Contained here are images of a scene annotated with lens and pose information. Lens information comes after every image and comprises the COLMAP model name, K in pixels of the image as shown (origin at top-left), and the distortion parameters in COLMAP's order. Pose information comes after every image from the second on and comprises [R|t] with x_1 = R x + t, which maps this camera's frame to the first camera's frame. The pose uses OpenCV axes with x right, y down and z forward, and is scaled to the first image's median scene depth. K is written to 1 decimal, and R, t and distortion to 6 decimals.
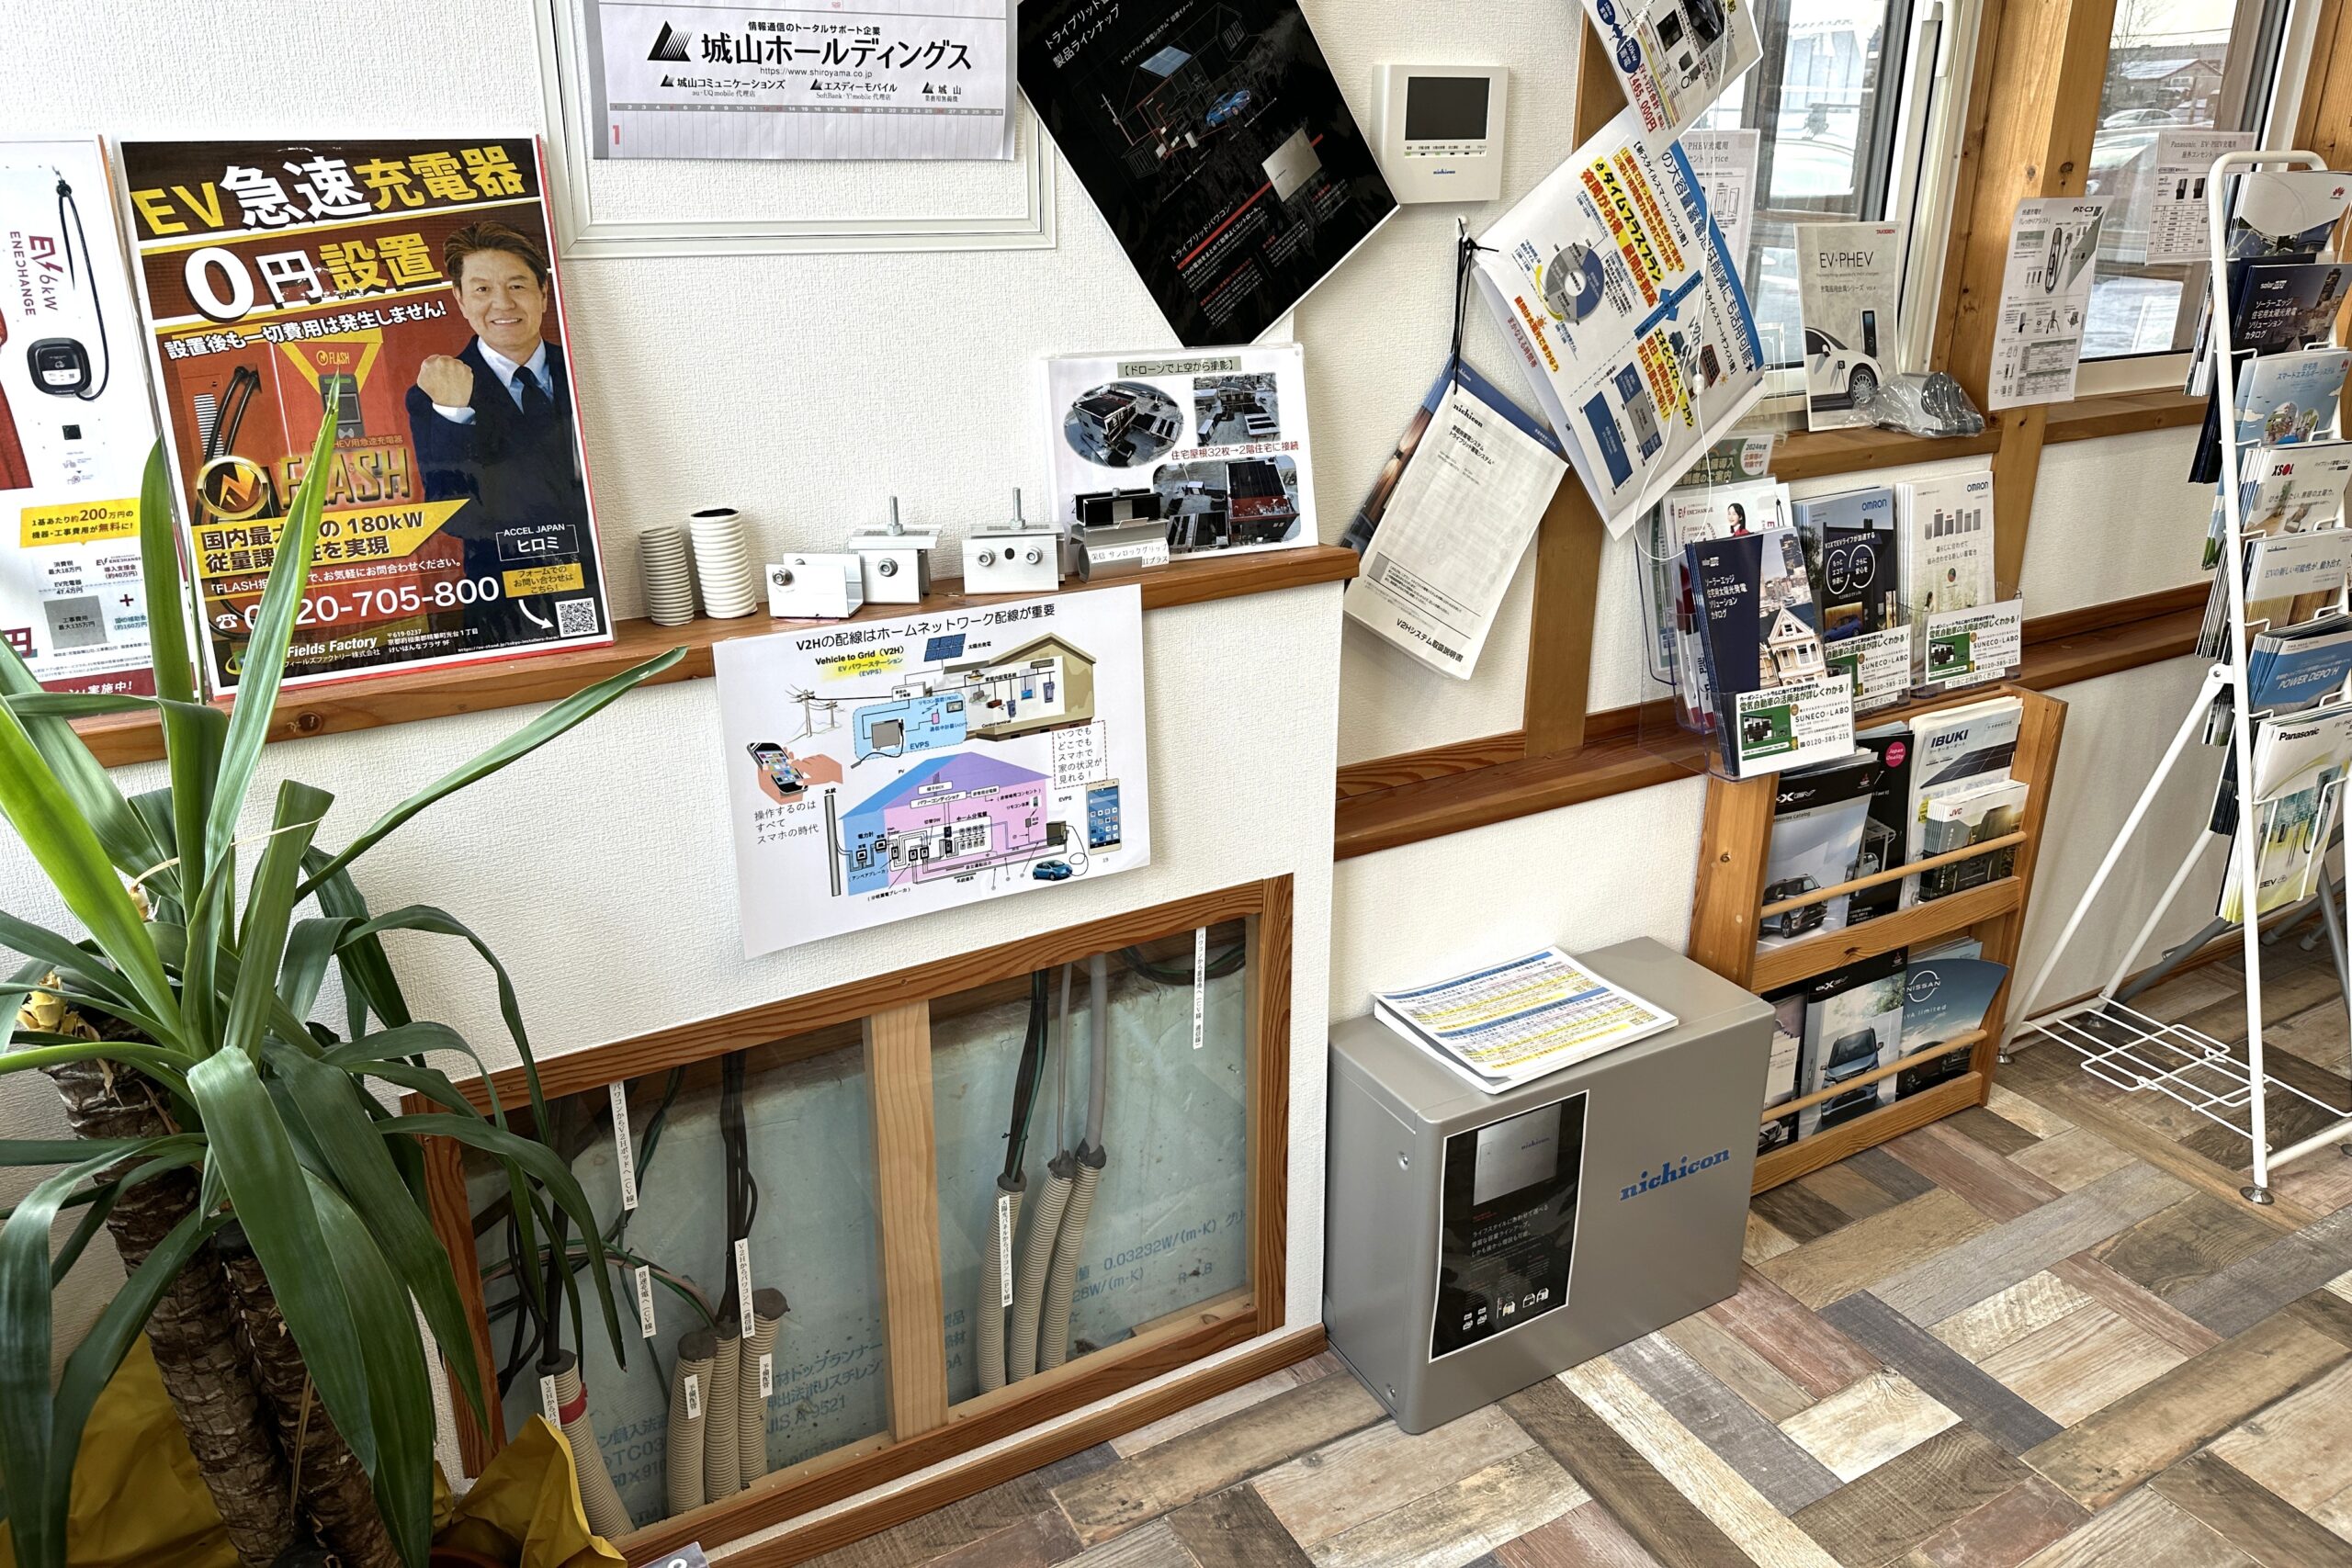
lens RADIAL K [[1645.1, 0, 1176.0], [0, 1645.1, 784.0], [0, 0, 1]] dist [-0.000634, -0.000425]
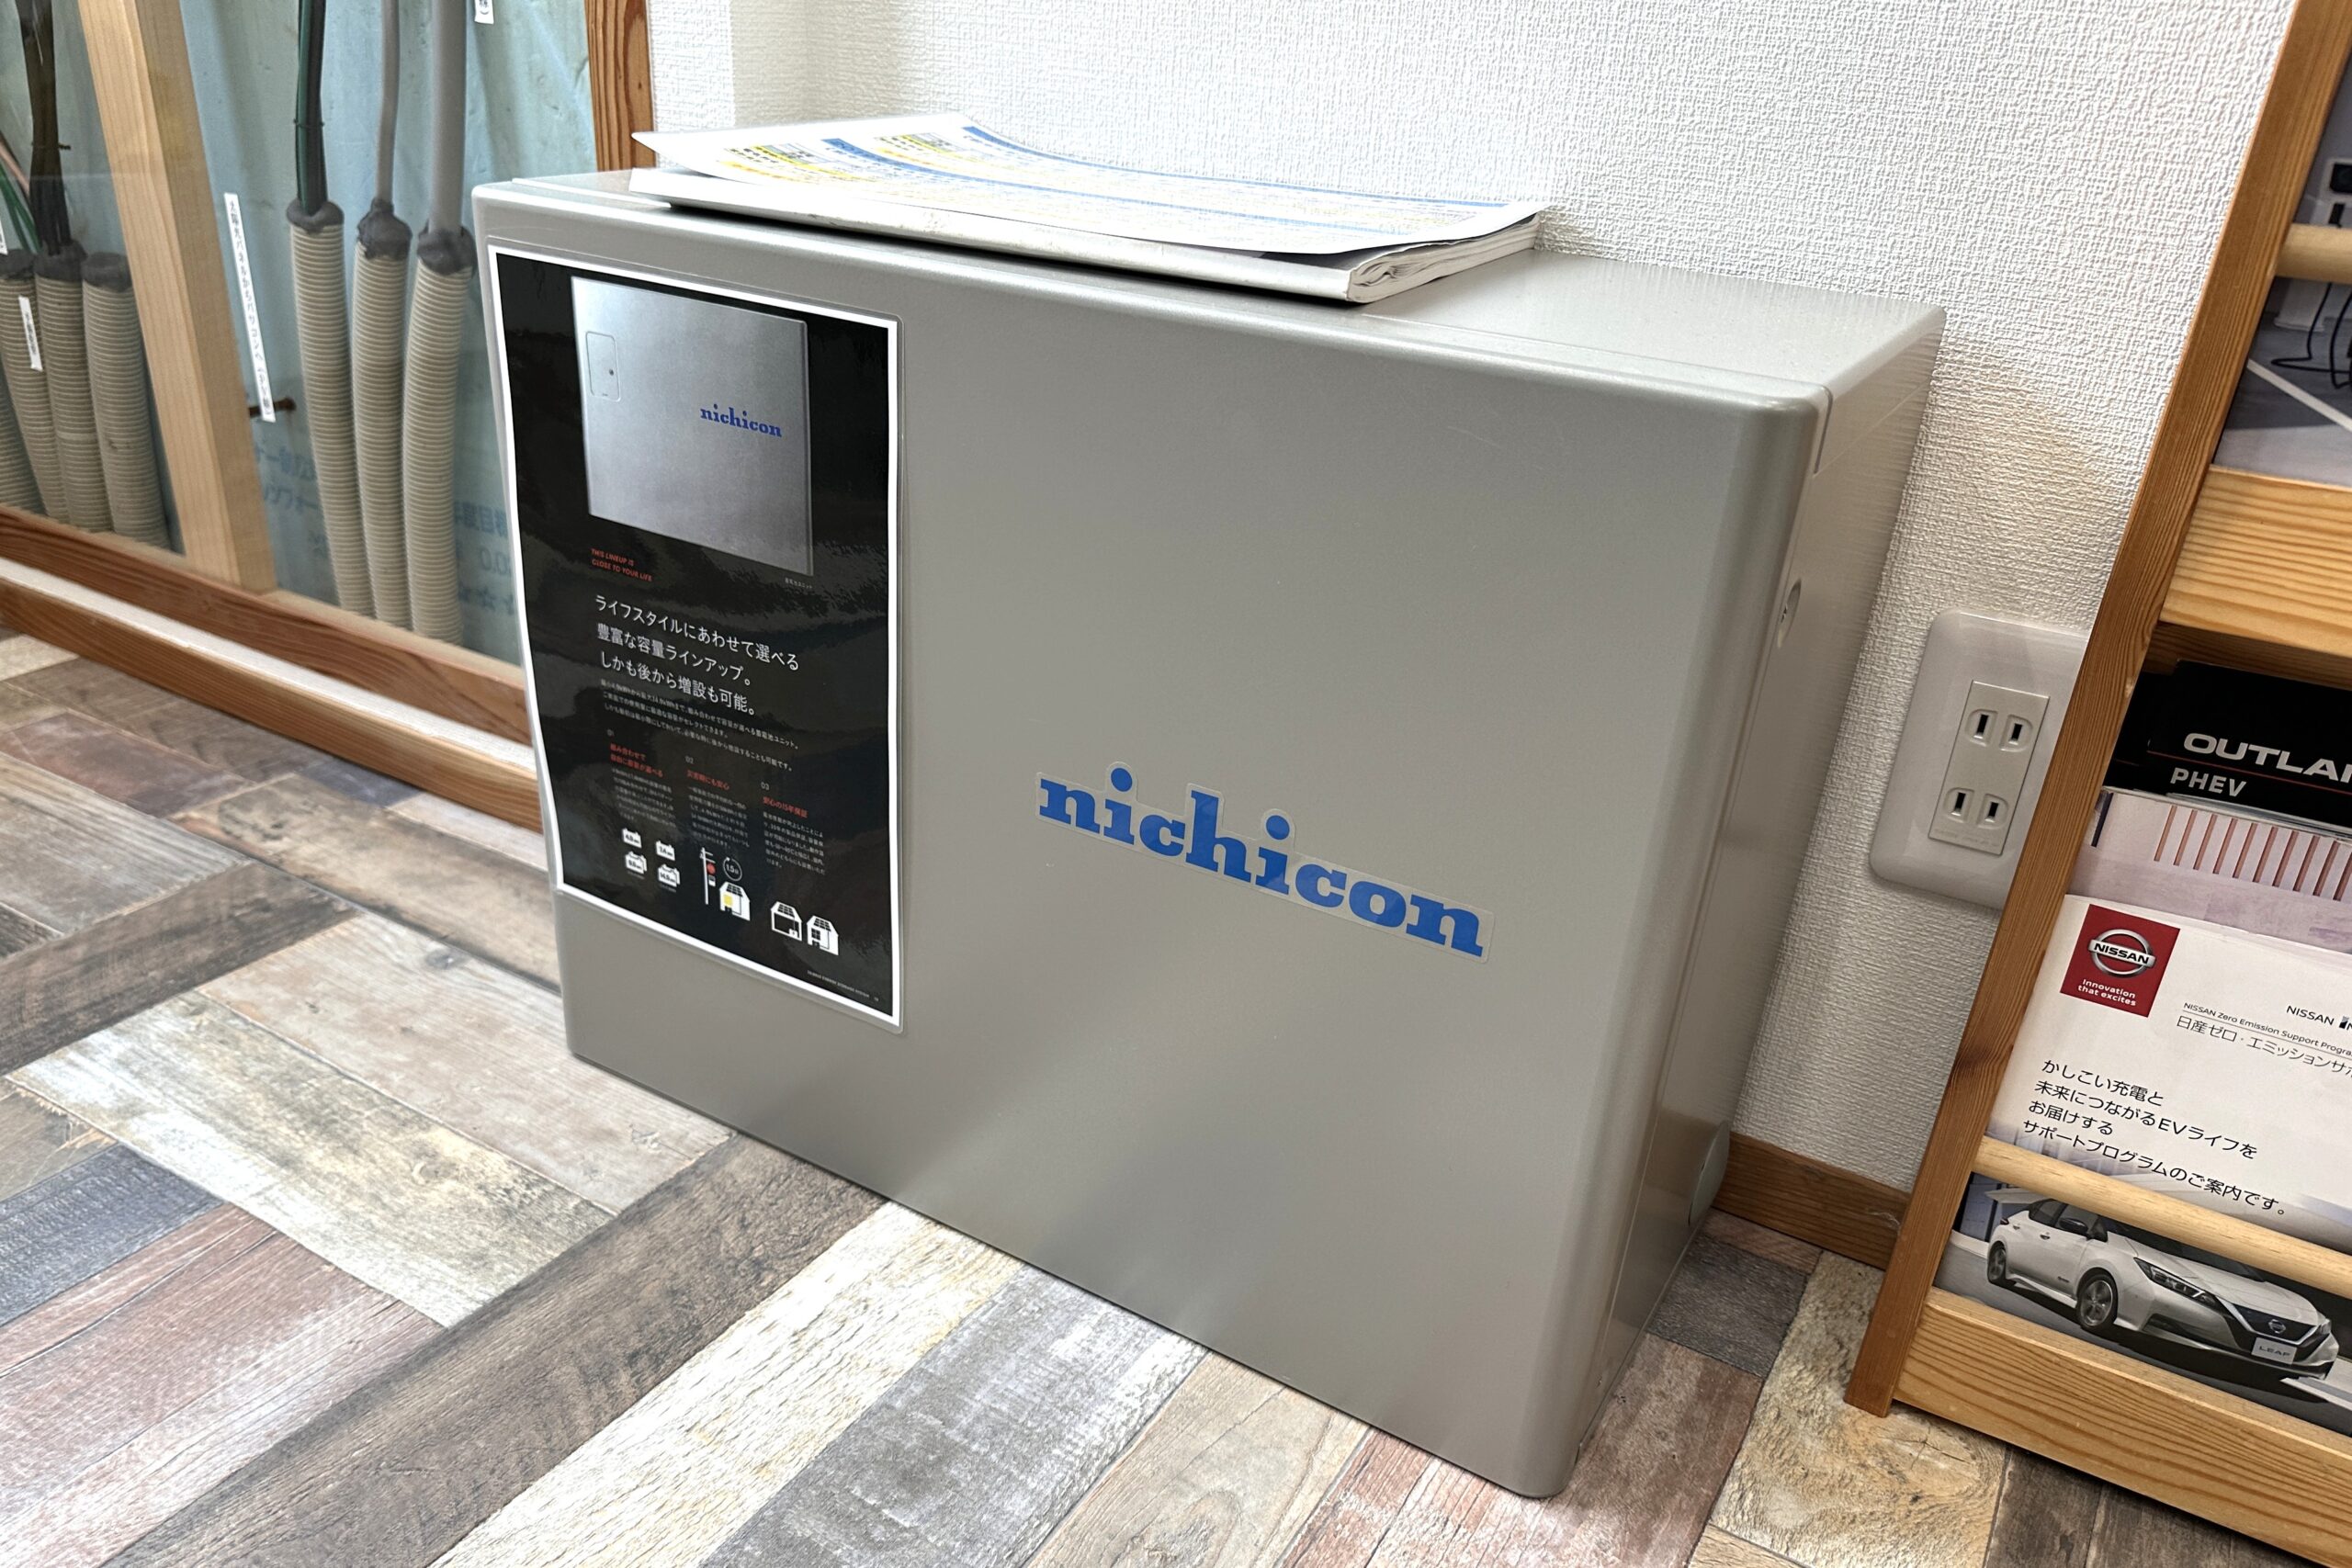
lens RADIAL K [[1715.7, 0, 1173.4], [0, 1715.7, 923.8], [0, 0, 1]] dist [-0.001169, -0.001676]
pose [[0.494262, 0.434606, -0.752877, 0.579252], [-0.369206, 0.889015, 0.270811, 0.178790], [0.787015, 0.144115, 0.599865, 0.859561]]
